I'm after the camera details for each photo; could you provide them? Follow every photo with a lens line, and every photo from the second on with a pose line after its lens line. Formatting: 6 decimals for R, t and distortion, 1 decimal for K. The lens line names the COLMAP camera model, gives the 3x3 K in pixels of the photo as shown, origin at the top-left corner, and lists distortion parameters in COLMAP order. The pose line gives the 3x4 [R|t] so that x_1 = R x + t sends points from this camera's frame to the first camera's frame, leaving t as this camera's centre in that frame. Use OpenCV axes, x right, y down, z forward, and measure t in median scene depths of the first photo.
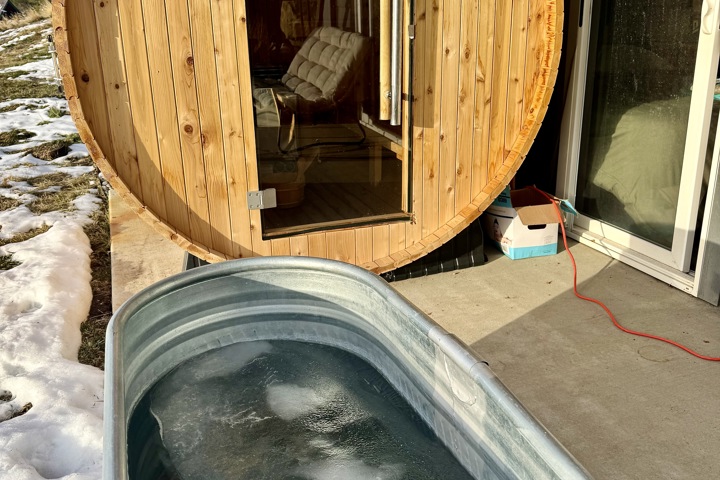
lens RADIAL K [[666.8, 0, 360.0], [0, 666.8, 240.0], [0, 0, 1]] dist [0.151180, -0.321809]
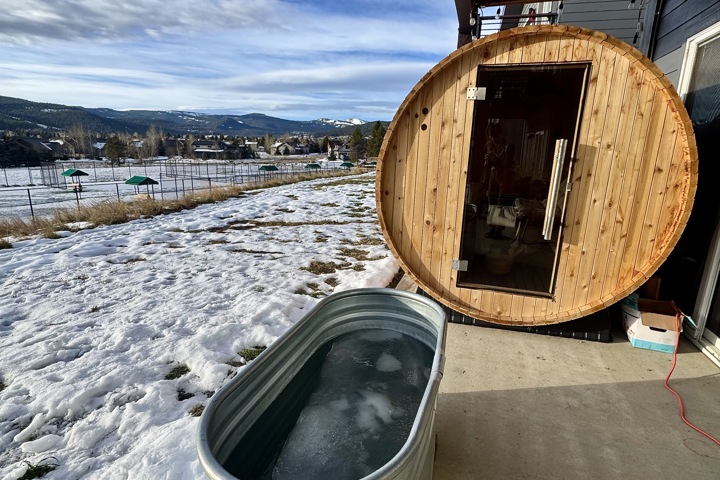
lens RADIAL K [[378.8, 0, 360.0], [0, 378.8, 240.0], [0, 0, 1]] dist [0.001889, 0.000243]
pose [[0.797772, 0.186363, -0.573435, 0.213483], [-0.241492, 0.970183, -0.020663, -0.039016], [0.552486, 0.154964, 0.818990, -0.017654]]
